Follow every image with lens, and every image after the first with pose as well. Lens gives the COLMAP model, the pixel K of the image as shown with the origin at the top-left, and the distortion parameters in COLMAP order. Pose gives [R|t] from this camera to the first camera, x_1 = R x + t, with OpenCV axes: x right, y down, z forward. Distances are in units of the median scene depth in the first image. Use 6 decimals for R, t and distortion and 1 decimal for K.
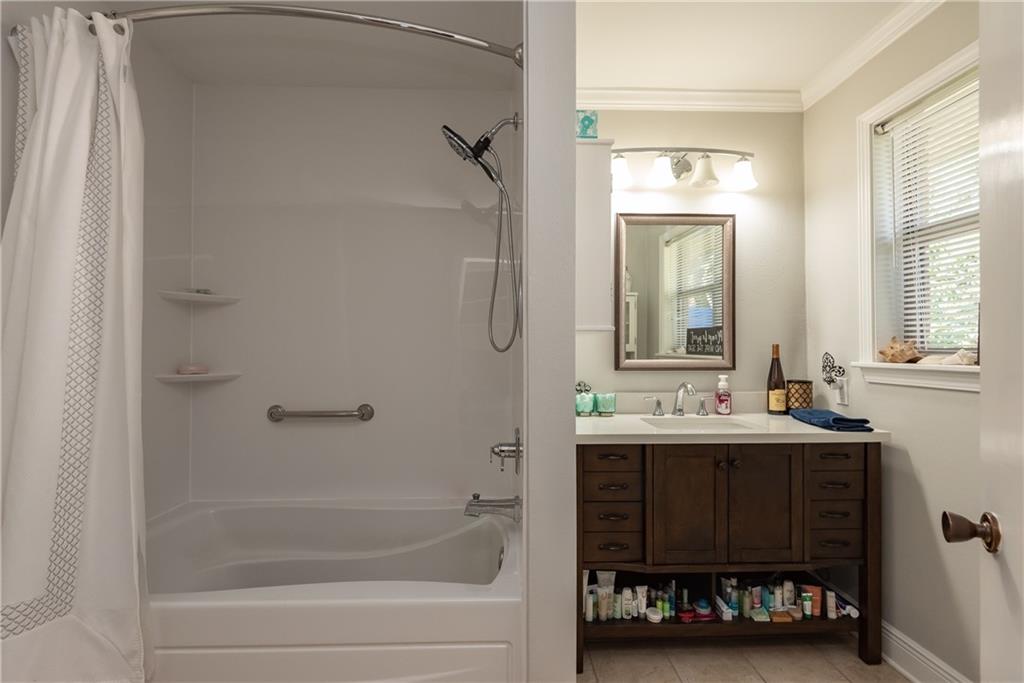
lens RADIAL K [[466.3, 0, 509.9], [0, 466.3, 347.4], [0, 0, 1]] dist [0.001808, -0.007894]
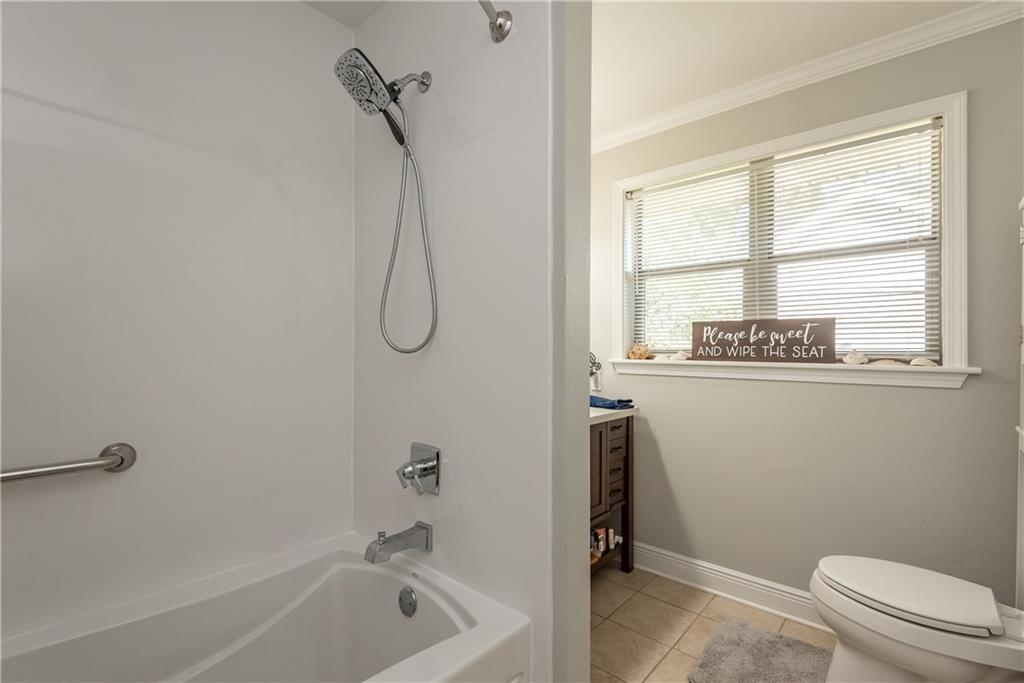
lens RADIAL K [[463.3, 0, 512.9], [0, 463.3, 352.0], [0, 0, 1]] dist [0.027222, 0.000043]
pose [[0.676085, -0.002351, 0.736820, -0.502505], [-0.005599, 0.999950, 0.008327, -0.000174], [-0.736802, -0.009755, 0.676038, 0.296584]]
